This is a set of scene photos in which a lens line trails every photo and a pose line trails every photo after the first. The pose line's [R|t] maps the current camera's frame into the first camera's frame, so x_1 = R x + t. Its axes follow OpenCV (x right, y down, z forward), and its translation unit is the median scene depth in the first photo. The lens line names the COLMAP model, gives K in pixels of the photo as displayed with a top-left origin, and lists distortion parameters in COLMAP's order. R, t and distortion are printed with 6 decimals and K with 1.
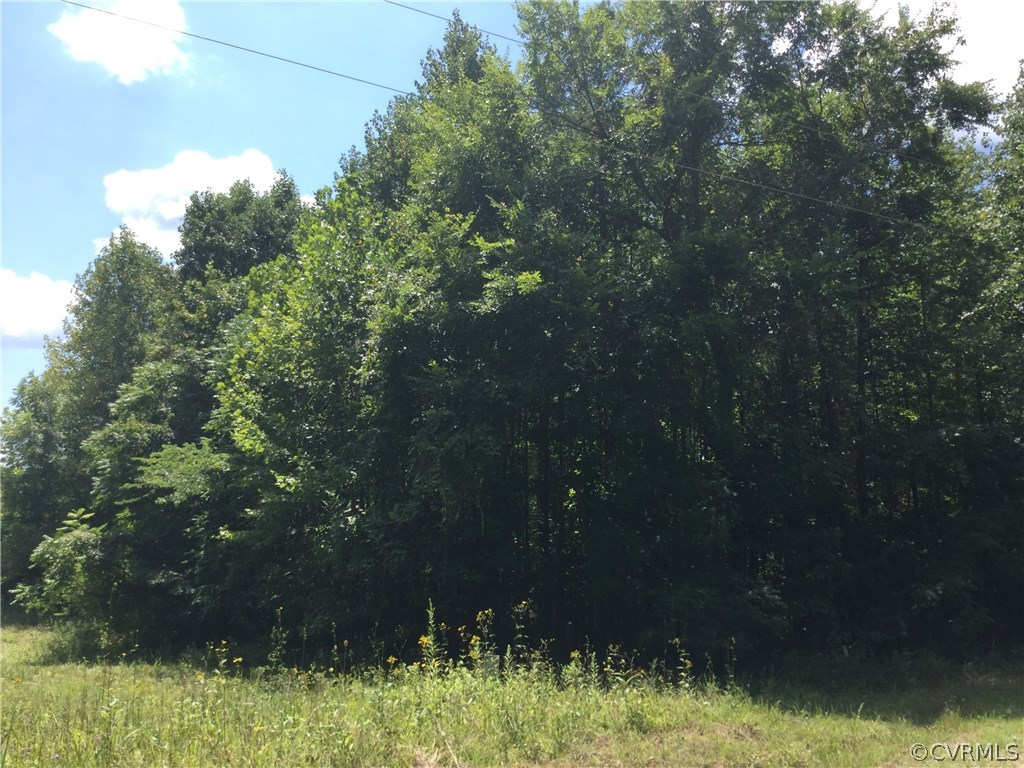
lens RADIAL K [[922.0, 0, 505.7], [0, 922.0, 371.8], [0, 0, 1]] dist [0.100108, -0.158404]
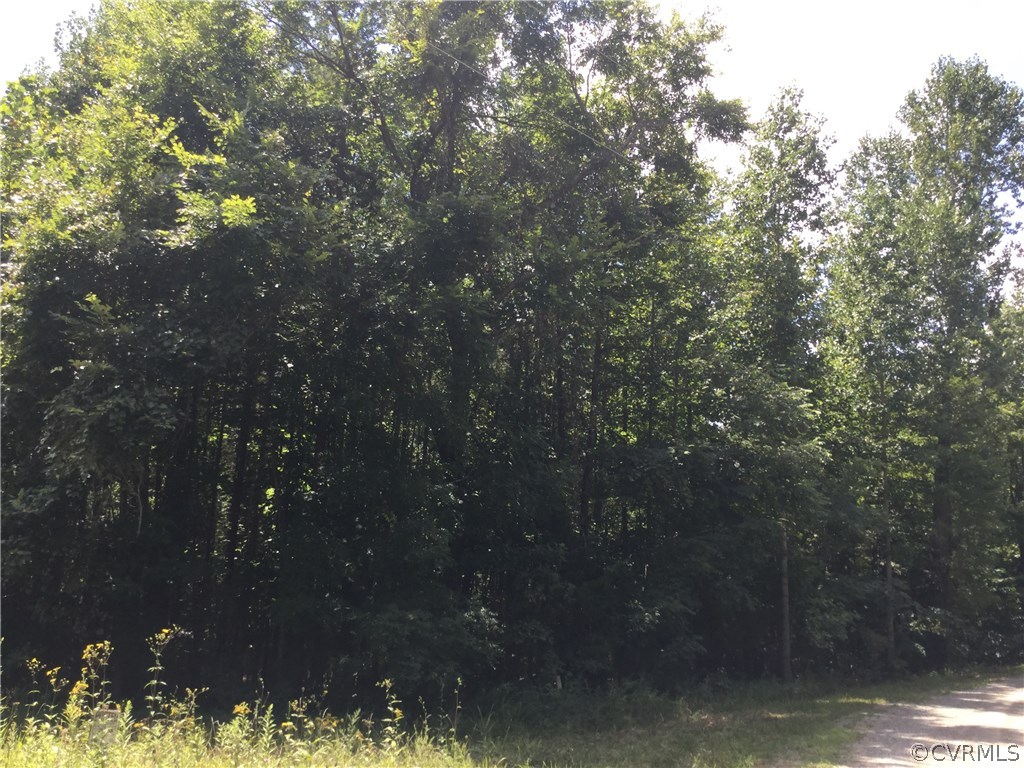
lens RADIAL K [[922.0, 0, 502.8], [0, 922.0, 367.7], [0, 0, 1]] dist [0.100108, -0.158404]
pose [[0.951022, 0.103157, 0.291404, 0.017723], [-0.096910, 0.994648, -0.035831, 0.033357], [-0.293540, 0.005836, 0.955929, 0.153851]]
